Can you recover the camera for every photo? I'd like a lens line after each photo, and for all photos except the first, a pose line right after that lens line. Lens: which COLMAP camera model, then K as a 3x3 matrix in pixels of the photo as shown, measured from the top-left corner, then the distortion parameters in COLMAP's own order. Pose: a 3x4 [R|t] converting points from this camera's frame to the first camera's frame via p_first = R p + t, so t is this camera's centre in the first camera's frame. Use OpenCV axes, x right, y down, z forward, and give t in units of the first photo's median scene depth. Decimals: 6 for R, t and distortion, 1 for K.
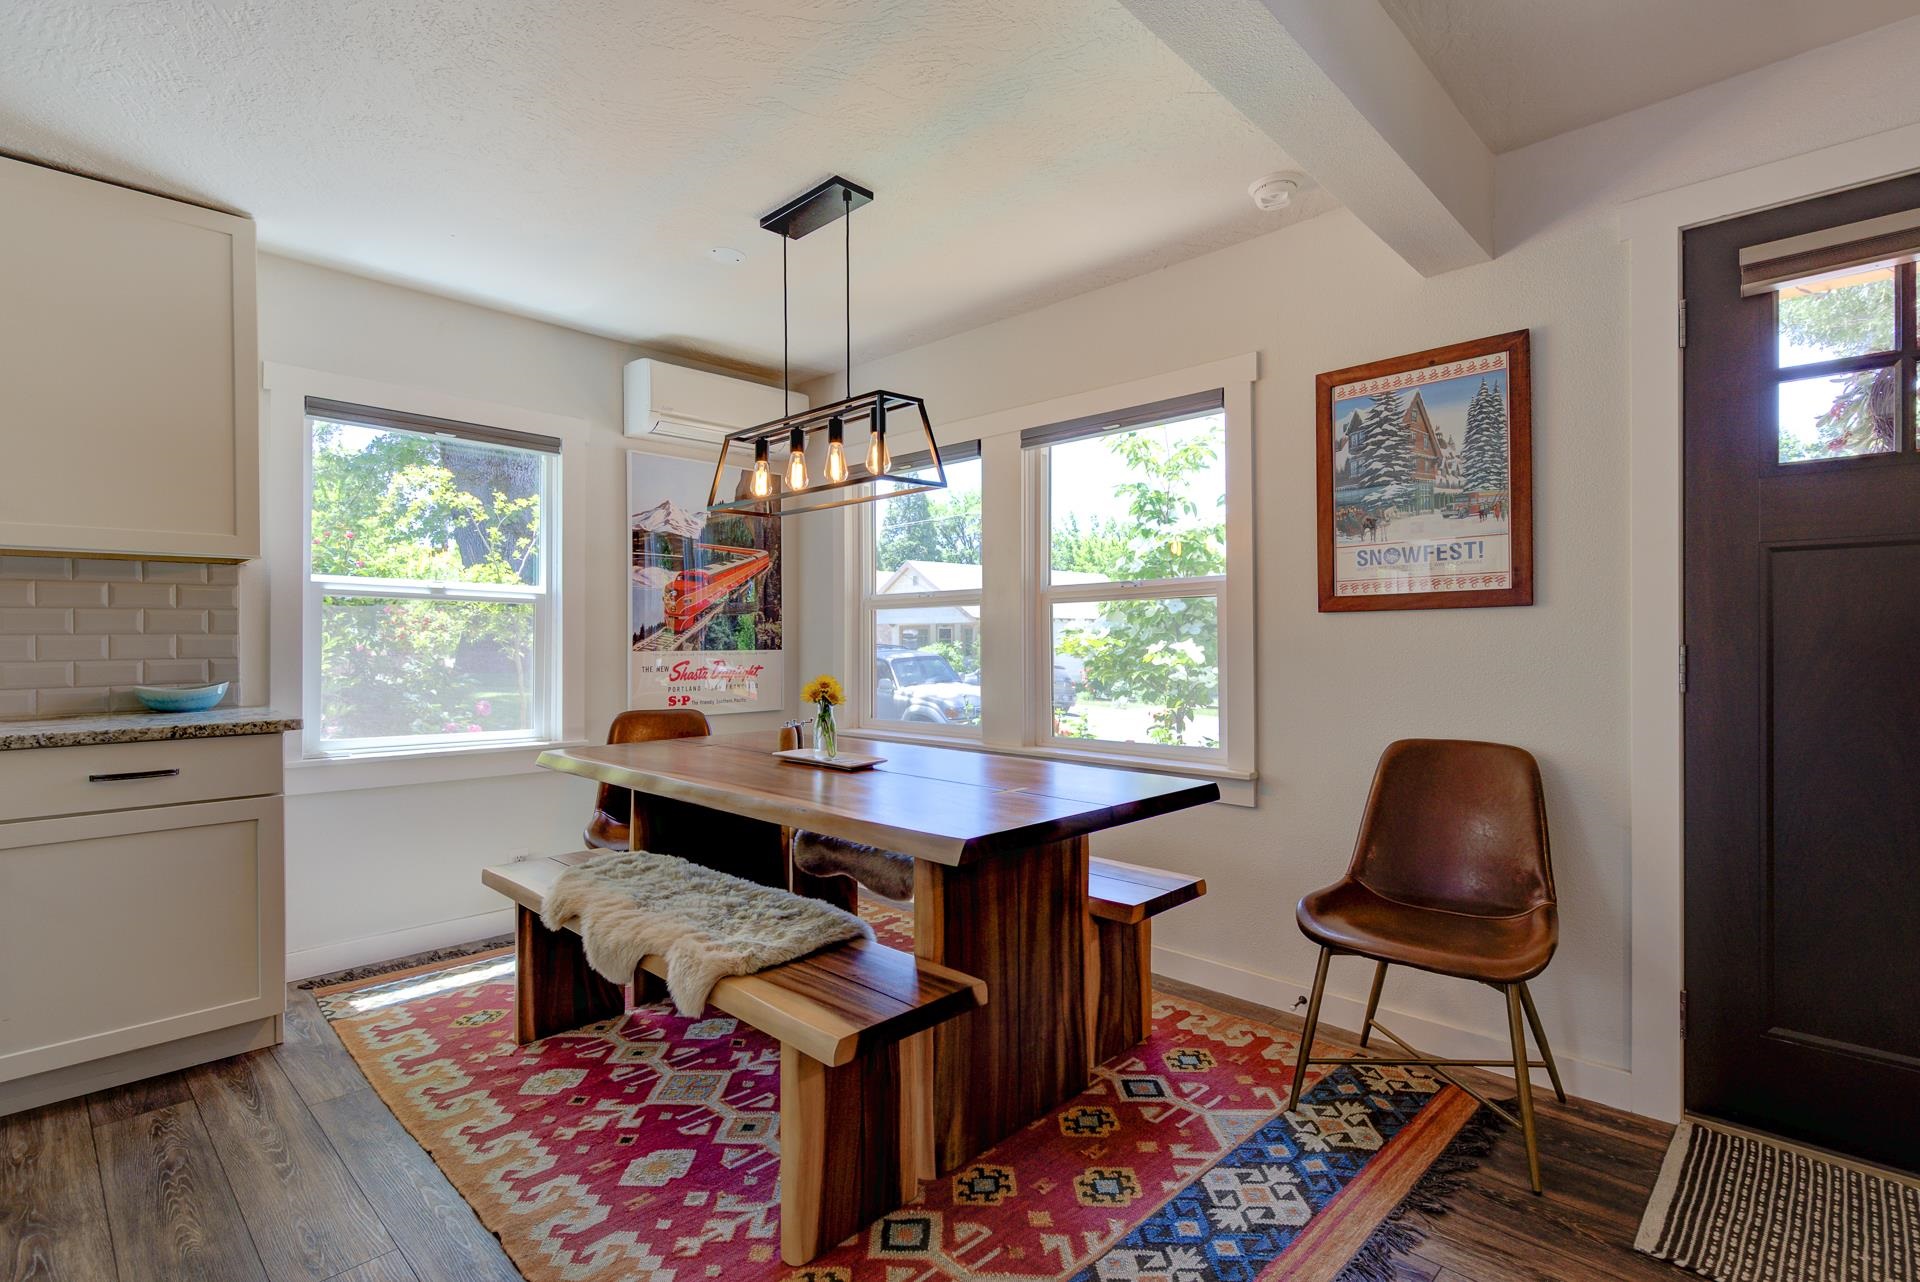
lens RADIAL K [[920.6, 0, 960.0], [0, 920.6, 641.0], [0, 0, 1]] dist [0.000784, -0.000054]
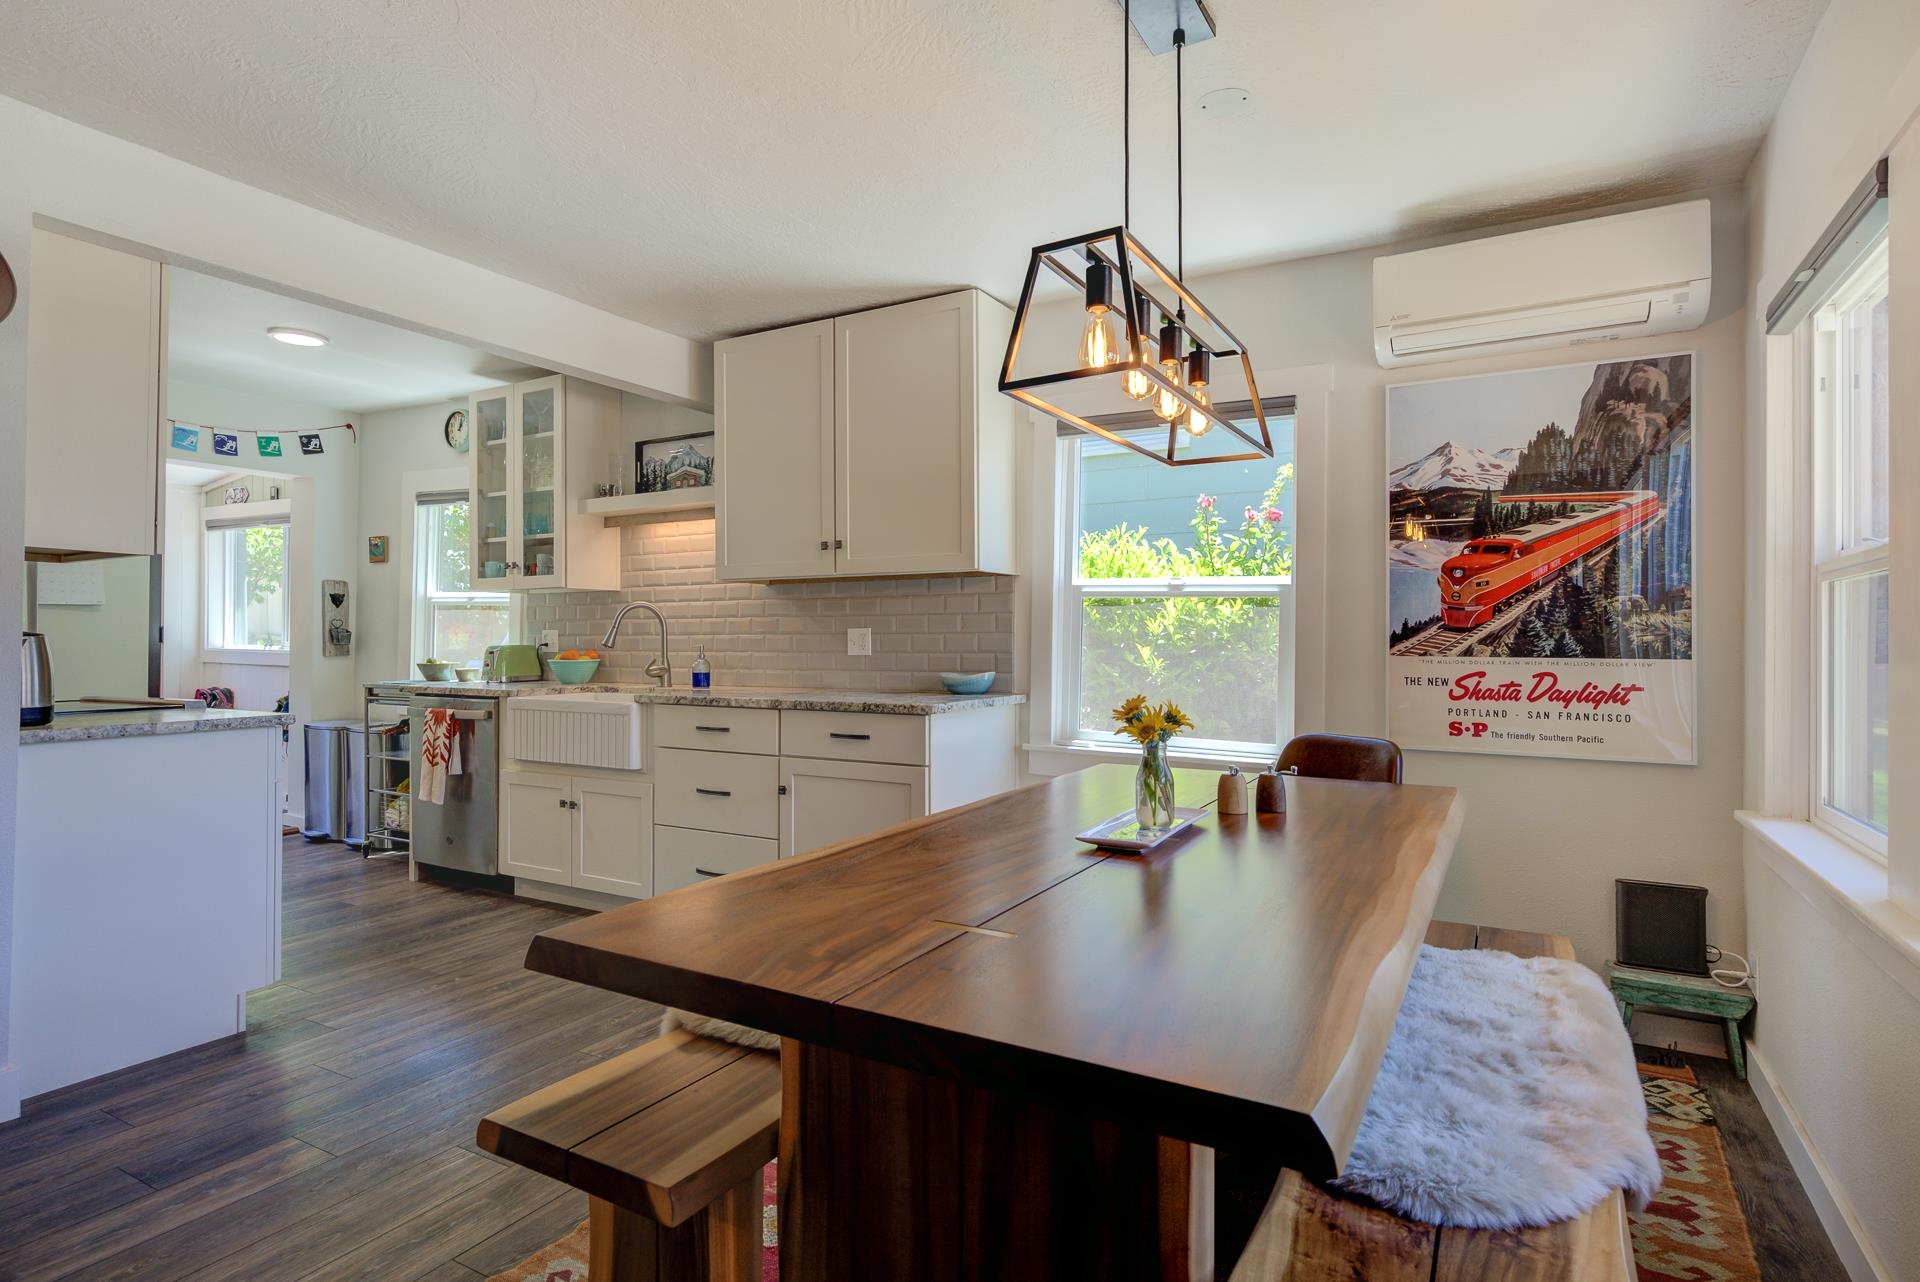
lens RADIAL K [[981.0, 0, 958.9], [0, 981.0, 630.3], [0, 0, 1]] dist [0.001021, 0.000175]
pose [[0.246622, -0.002679, -0.969108, 0.509485], [-0.006415, 0.999970, -0.004397, -0.005409], [0.969091, 0.007301, 0.246597, 0.733840]]
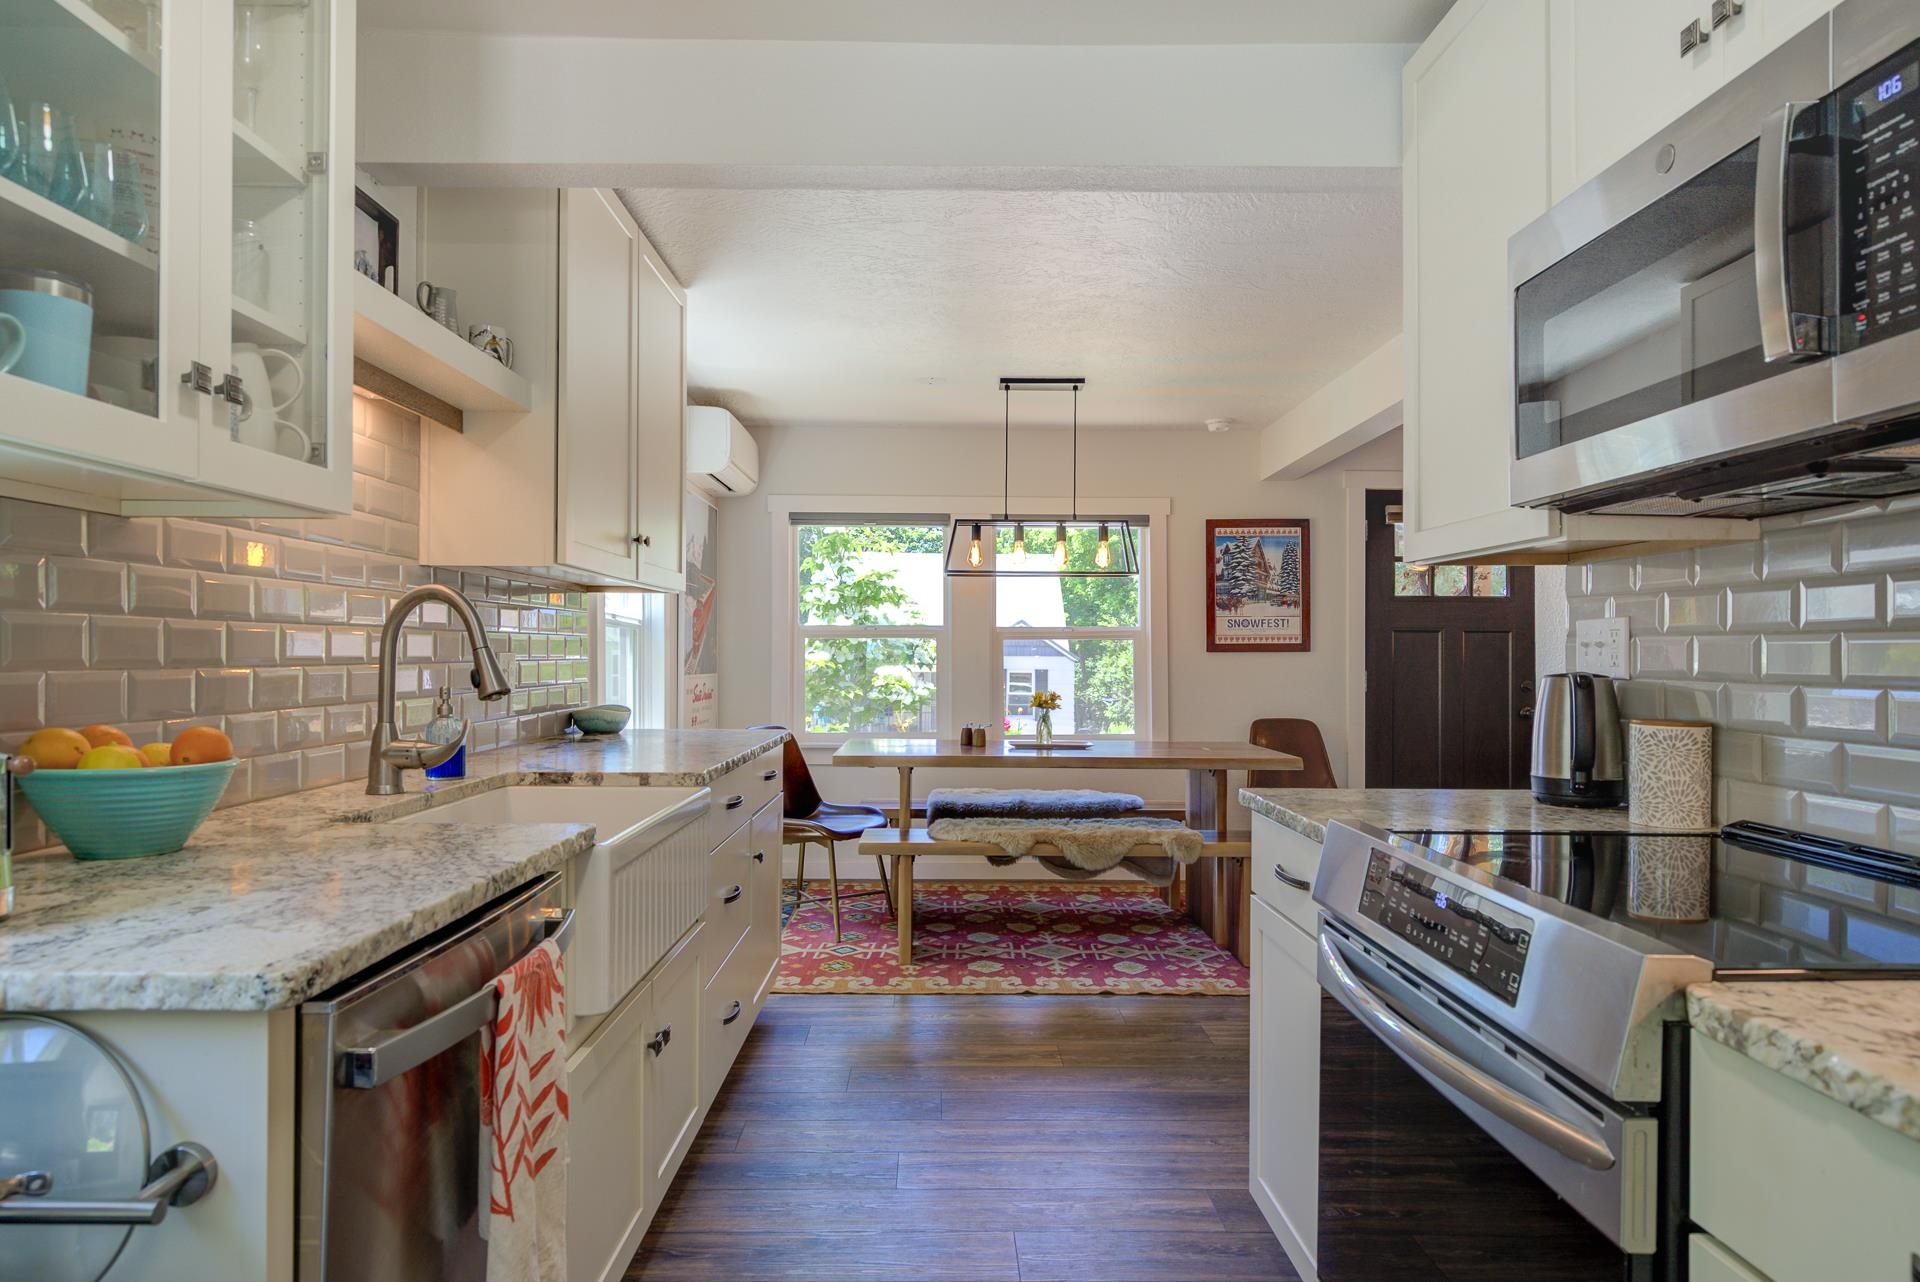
lens RADIAL K [[1112.0, 0, 967.3], [0, 1112.0, 662.4], [0, 0, 1]] dist [-0.000073, -0.000025]
pose [[0.707875, 0.005897, 0.706313, -1.611764], [-0.005492, 0.999981, -0.002845, -0.002459], [-0.706316, -0.001865, 0.707894, -0.221958]]
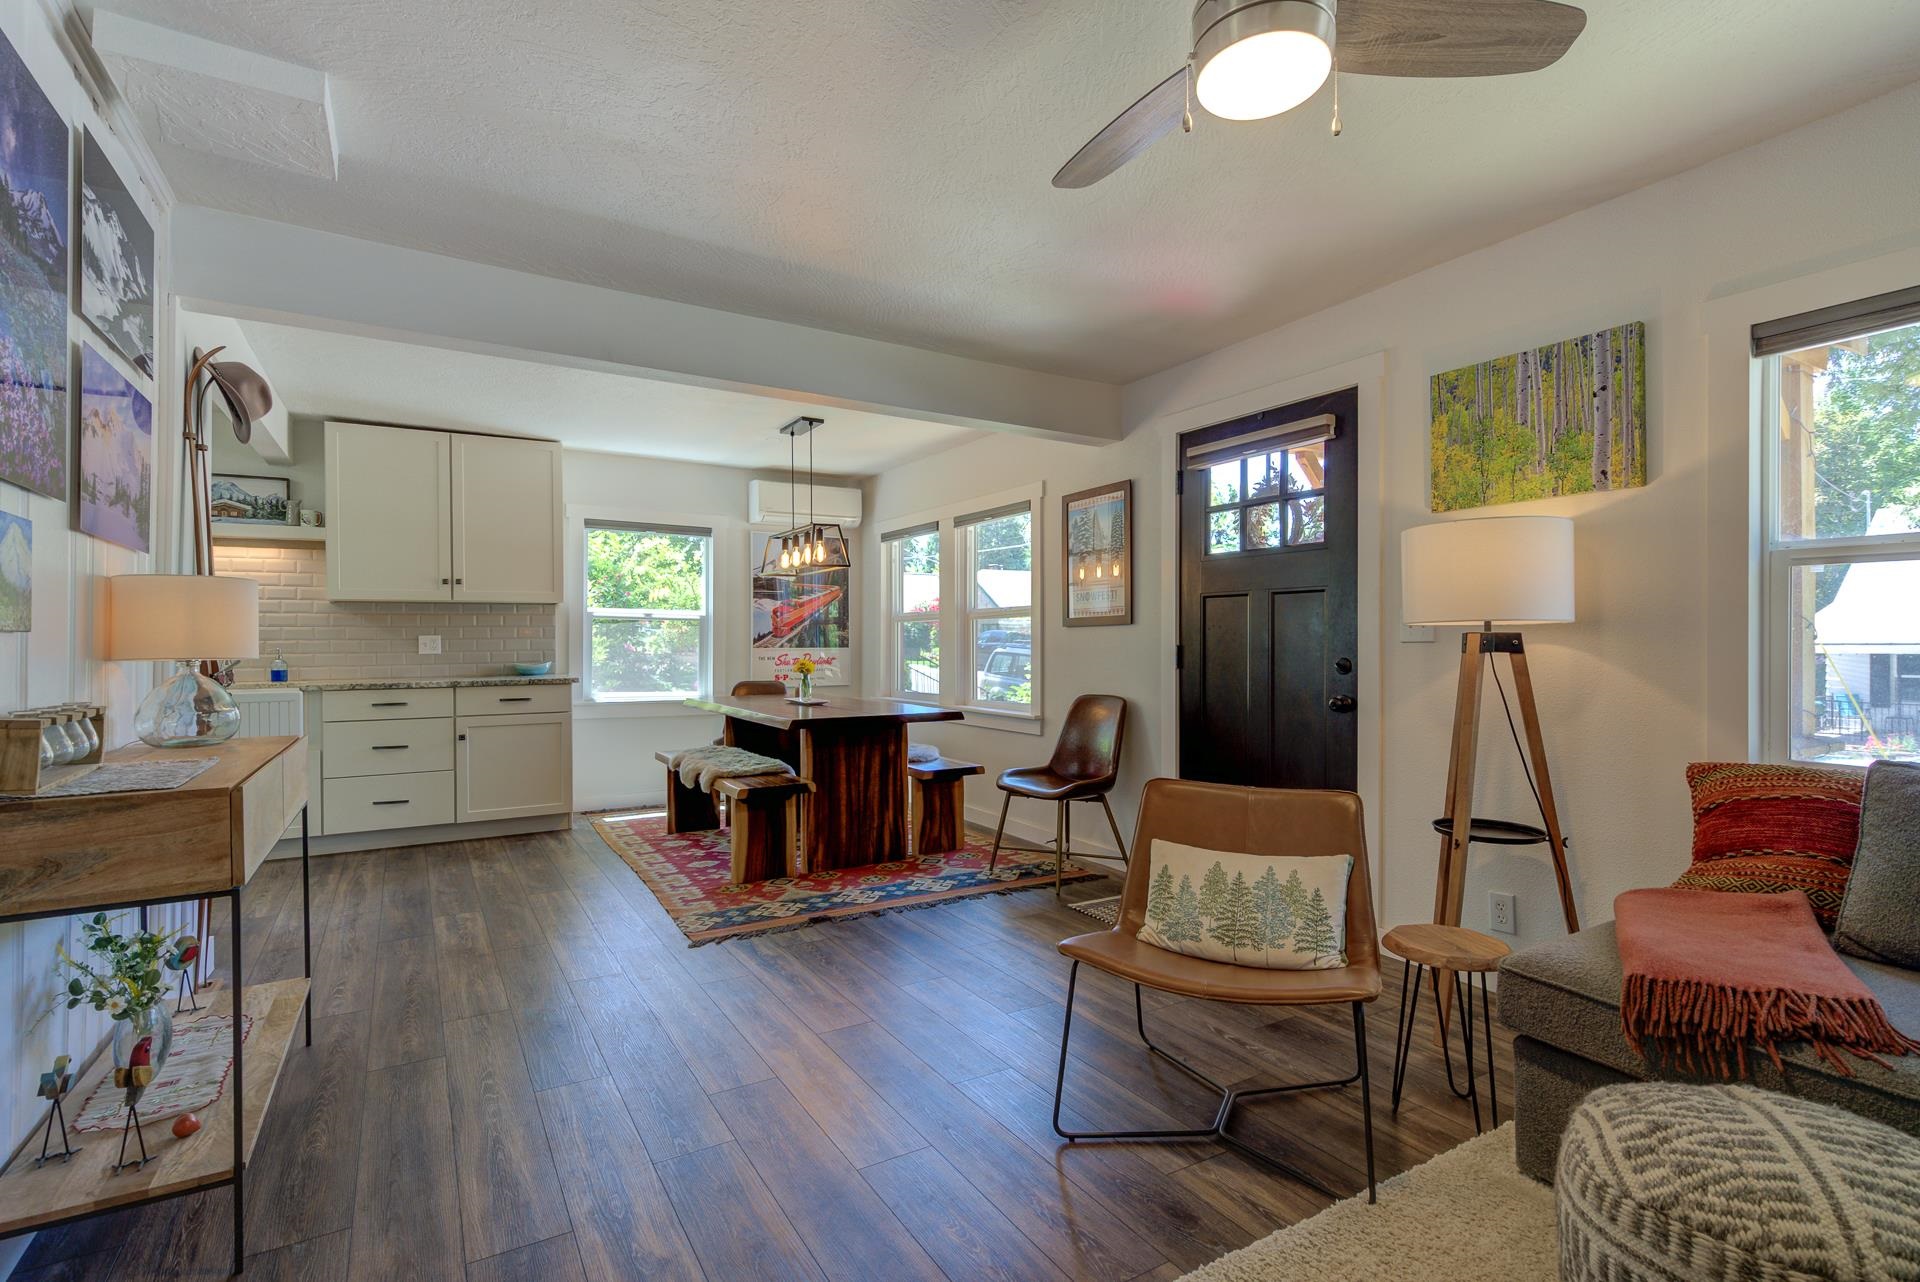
lens RADIAL K [[912.8, 0, 960.0], [0, 912.8, 641.0], [0, 0, 1]] dist [0.019355, -0.000772]
pose [[0.966195, 0.000673, -0.257810, 0.722352], [-0.001037, 0.999999, -0.001277, -0.000109], [0.257809, 0.001501, 0.966195, -0.871510]]
